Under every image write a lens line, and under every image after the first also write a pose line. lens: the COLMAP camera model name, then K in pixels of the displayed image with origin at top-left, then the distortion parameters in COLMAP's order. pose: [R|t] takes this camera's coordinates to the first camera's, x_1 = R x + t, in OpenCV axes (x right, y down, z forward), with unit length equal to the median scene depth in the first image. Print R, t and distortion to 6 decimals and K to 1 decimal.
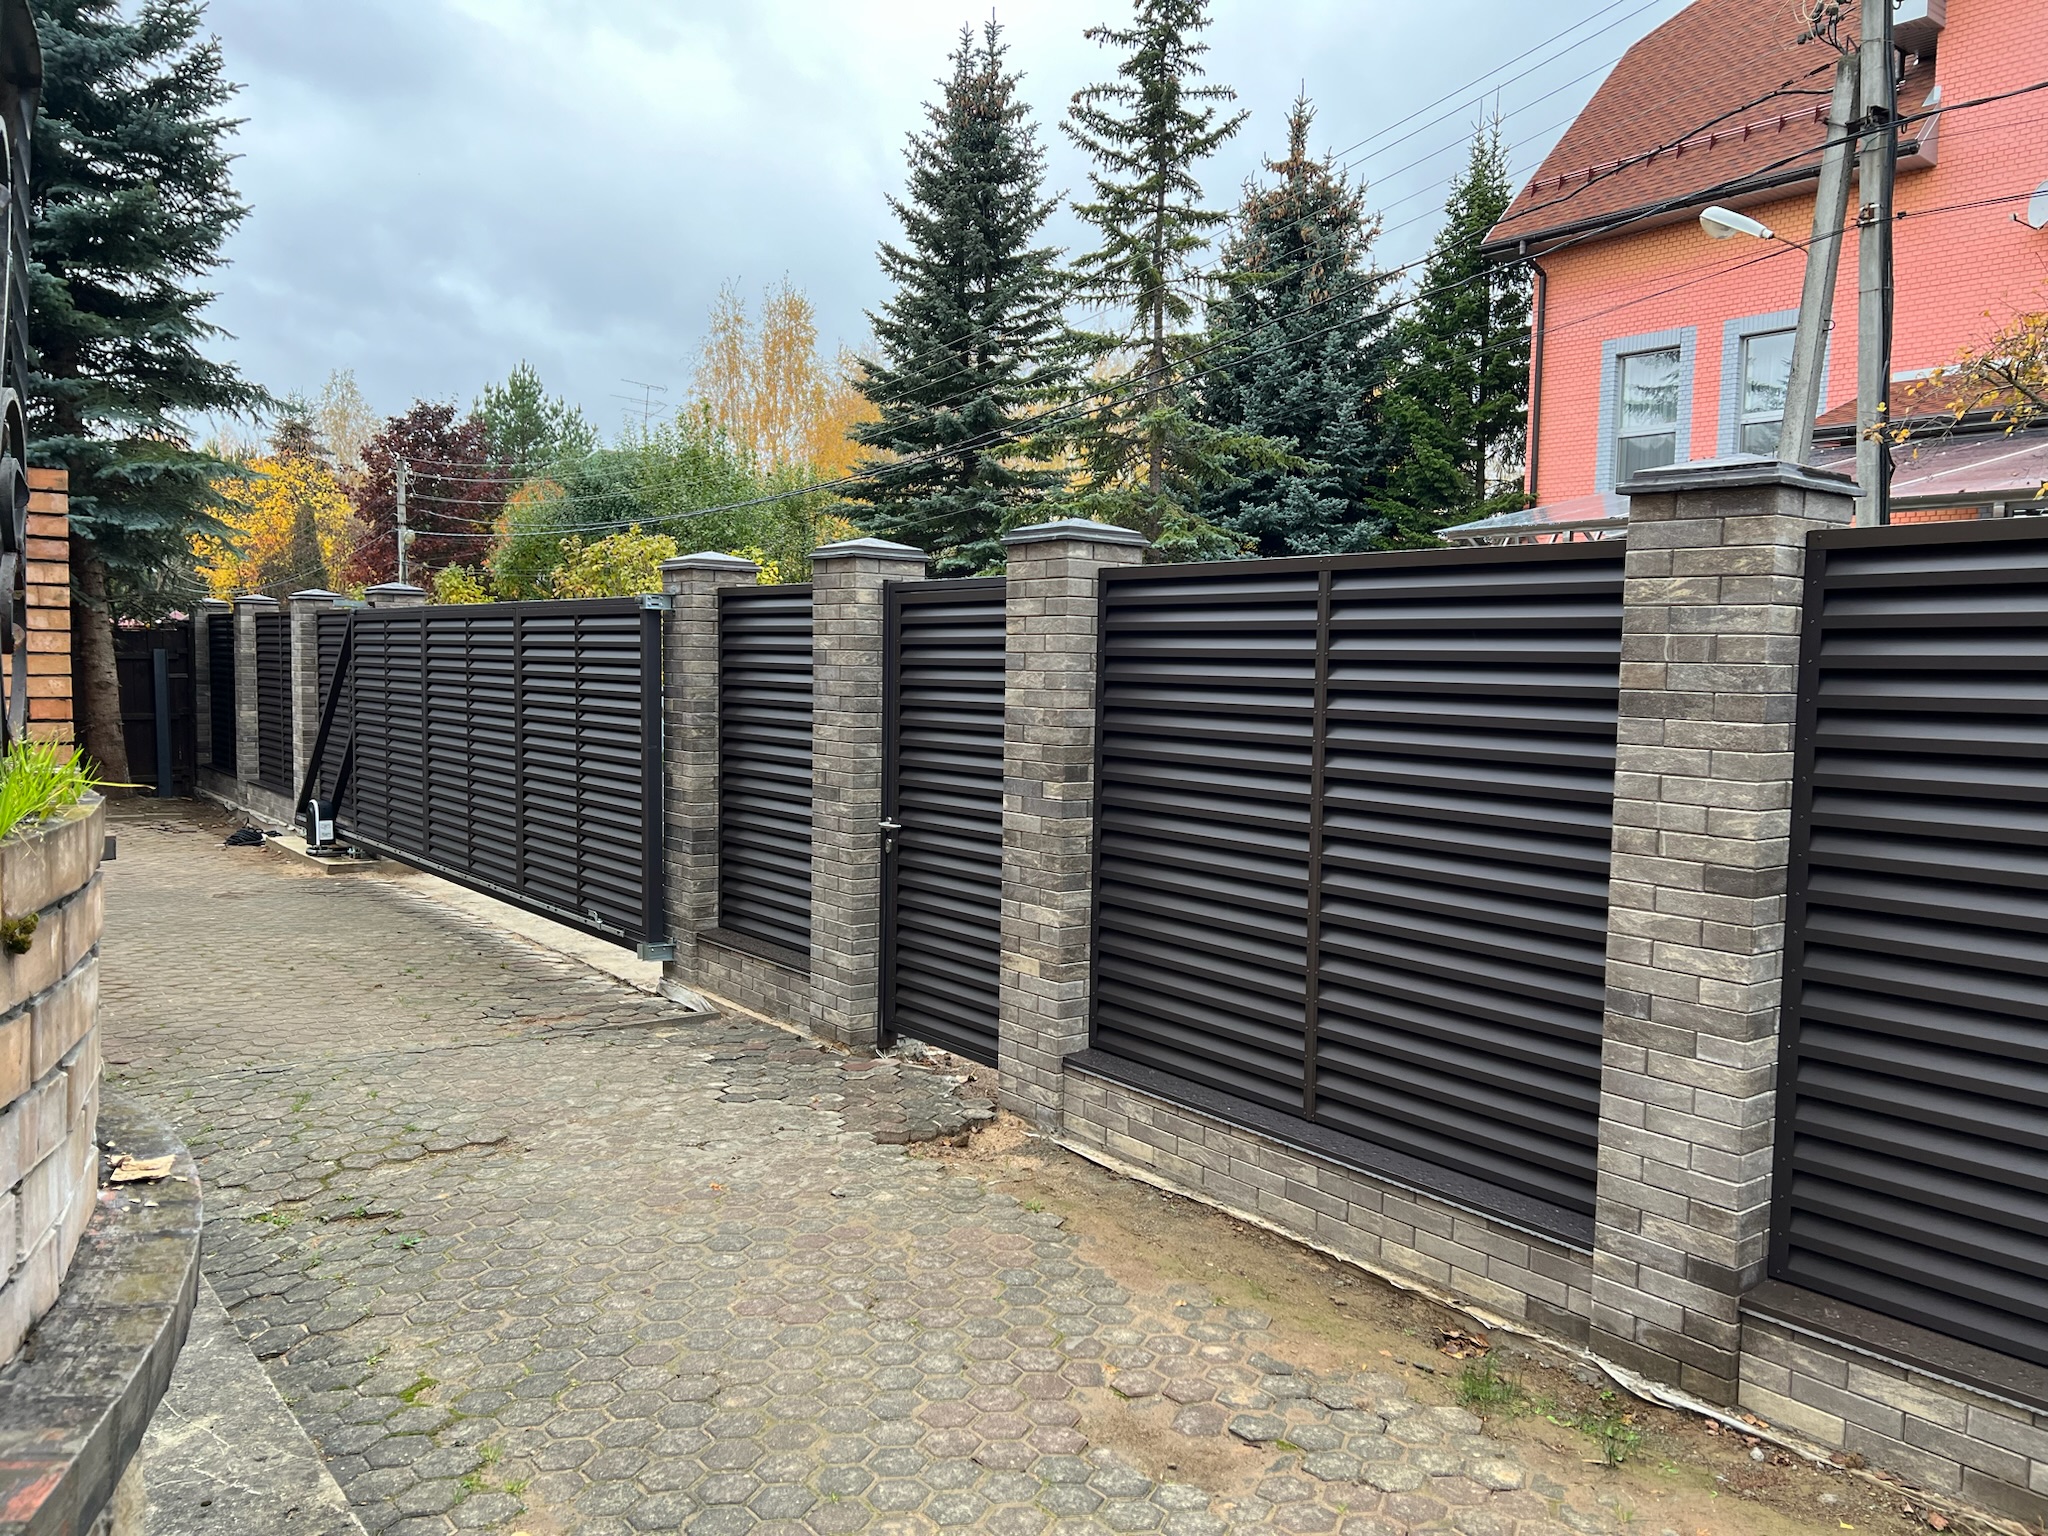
lens RADIAL K [[1520.7, 0, 1024.0], [0, 1520.7, 768.0], [0, 0, 1]] dist [0.061448, -0.070324]
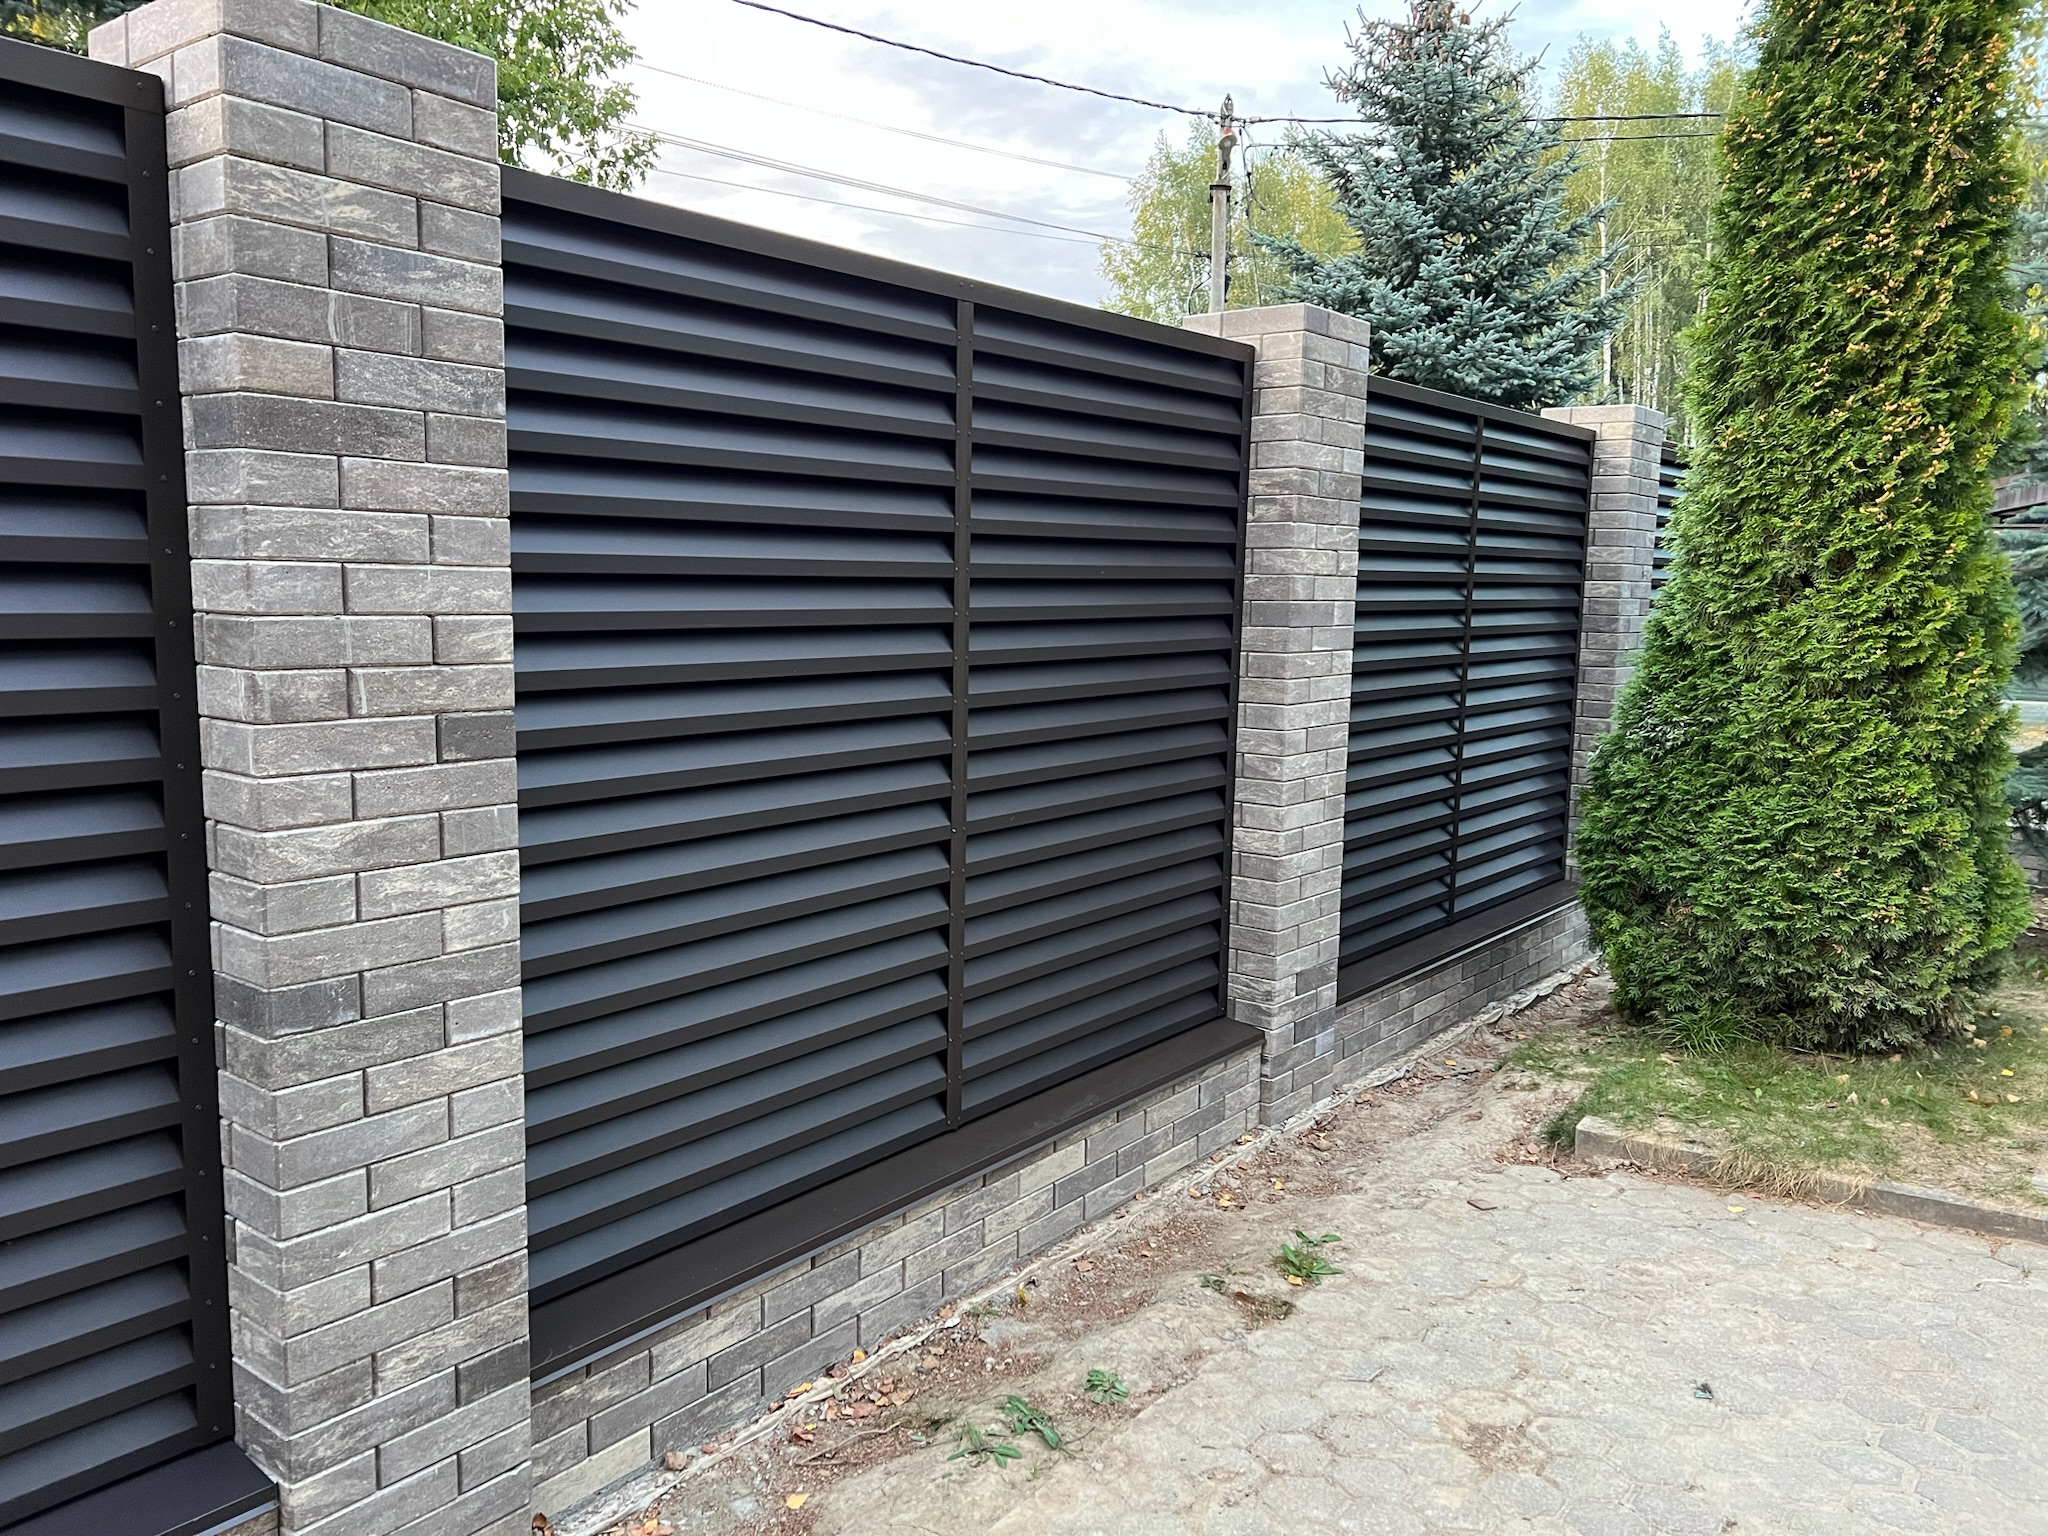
lens RADIAL K [[1520.7, 0, 1024.0], [0, 1520.7, 768.0], [0, 0, 1]] dist [0.061448, -0.070324]
pose [[-0.240174, -0.150150, 0.959047, -0.162671], [0.042293, 0.985408, 0.164868, -0.003454], [-0.969808, 0.080159, -0.230319, 0.910358]]
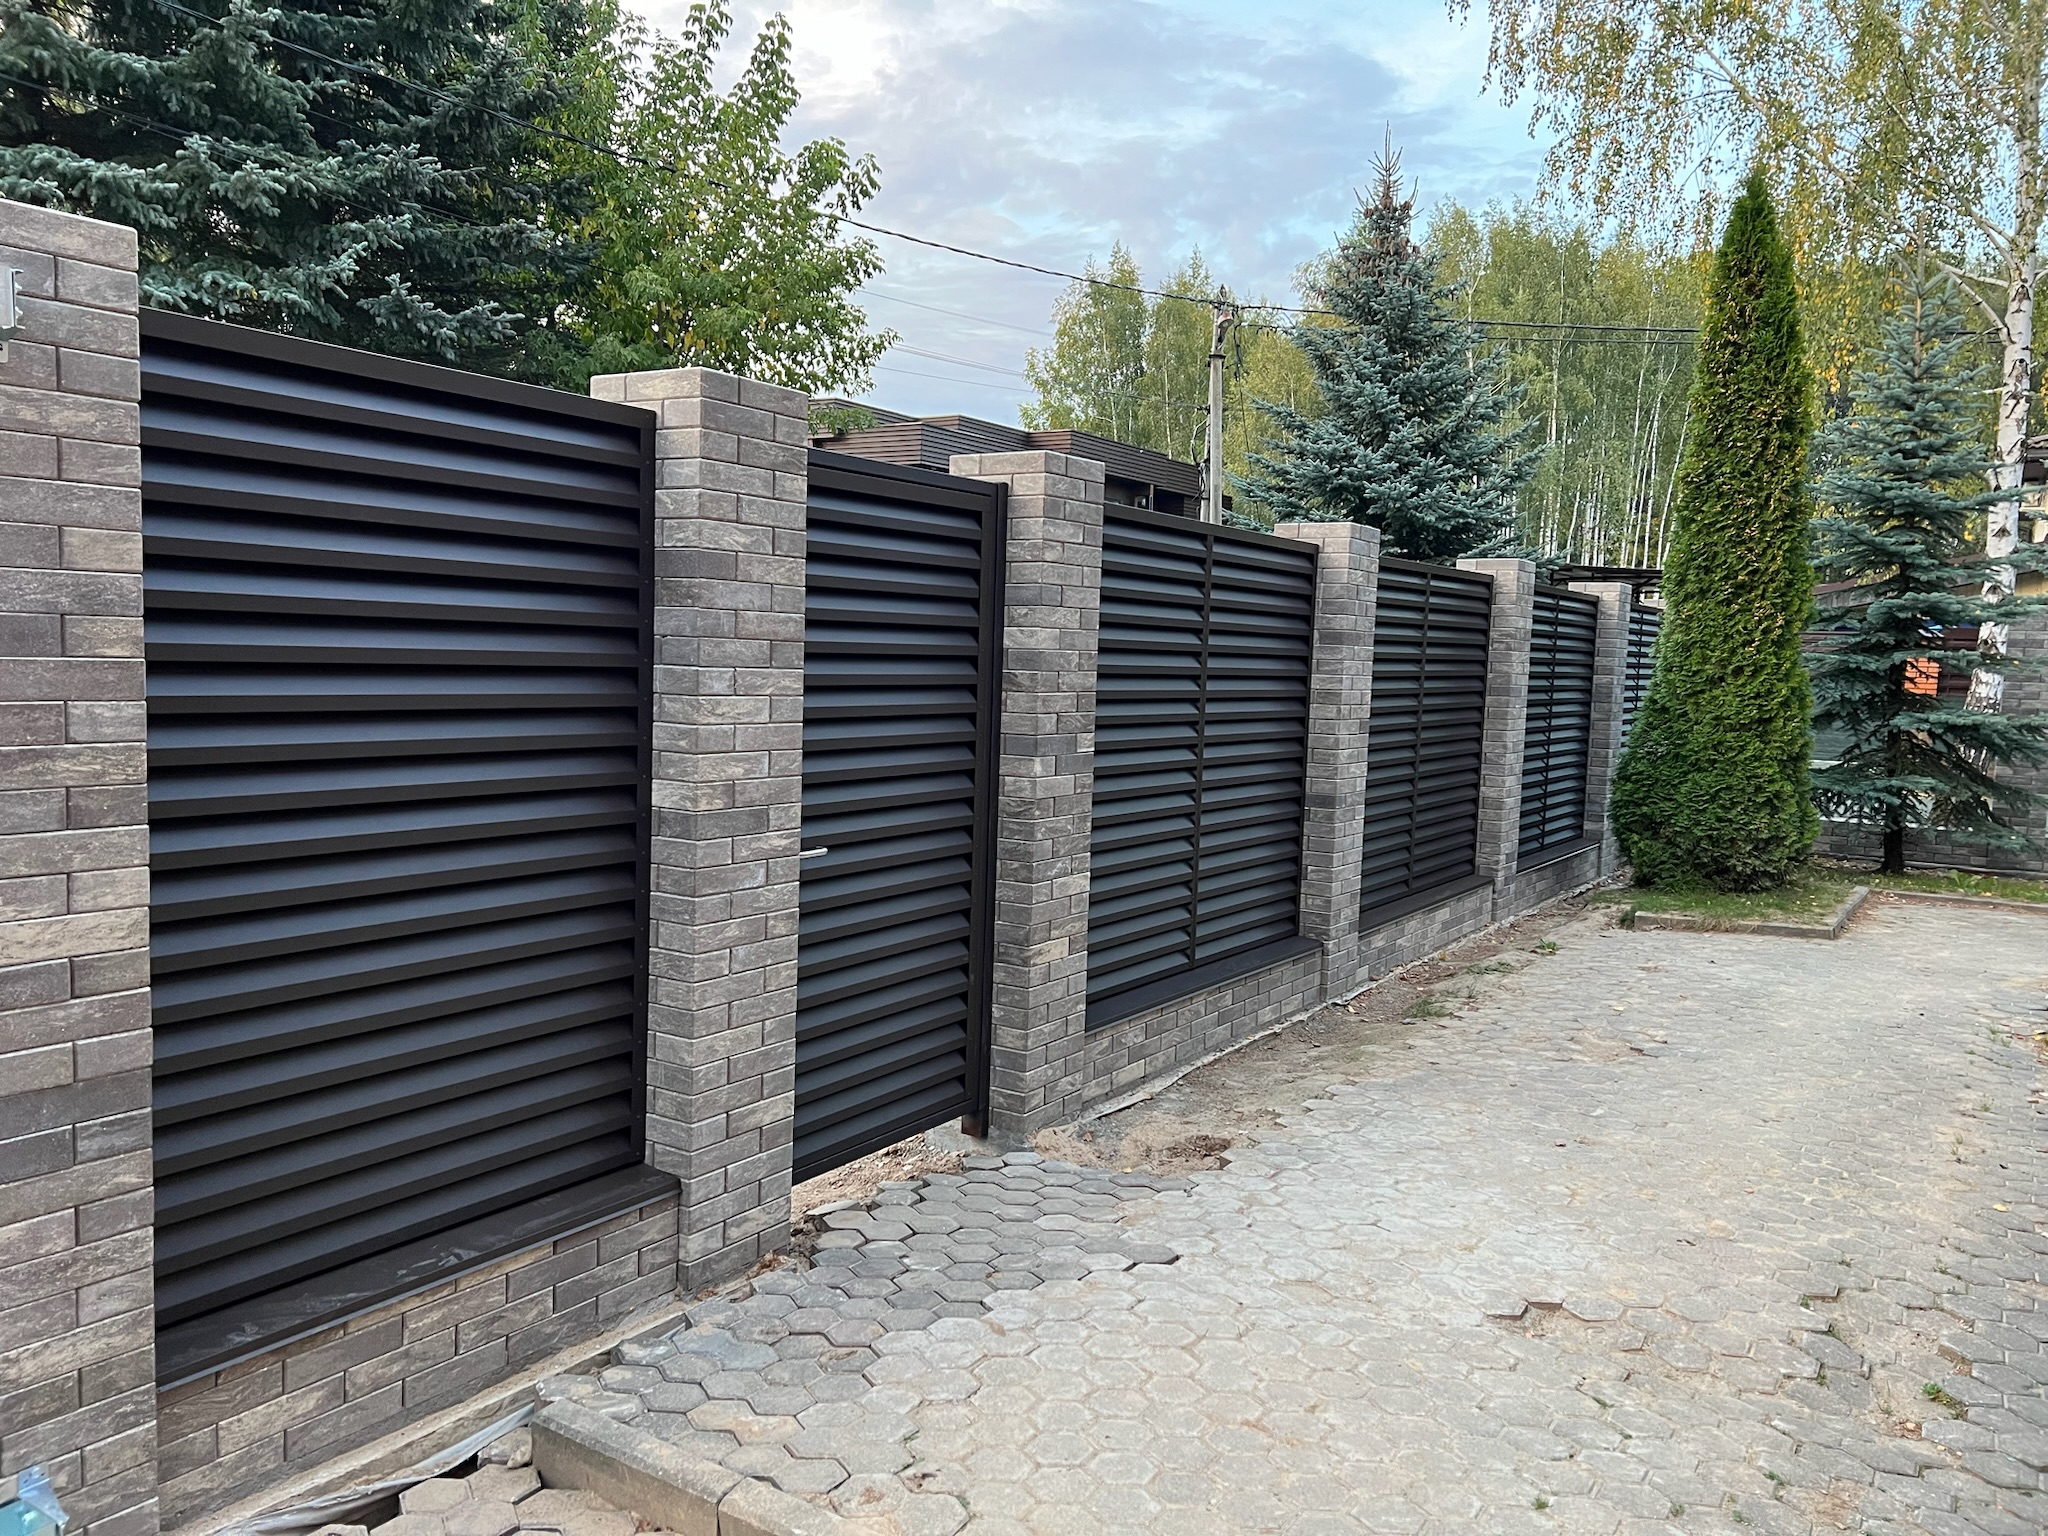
lens RADIAL K [[1520.7, 0, 1024.0], [0, 1520.7, 768.0], [0, 0, 1]] dist [0.061448, -0.070324]
pose [[-0.326438, -0.106196, 0.939234, -1.243679], [0.024903, 0.992357, 0.120858, -0.121422], [-0.944891, 0.062842, -0.321298, 2.023077]]
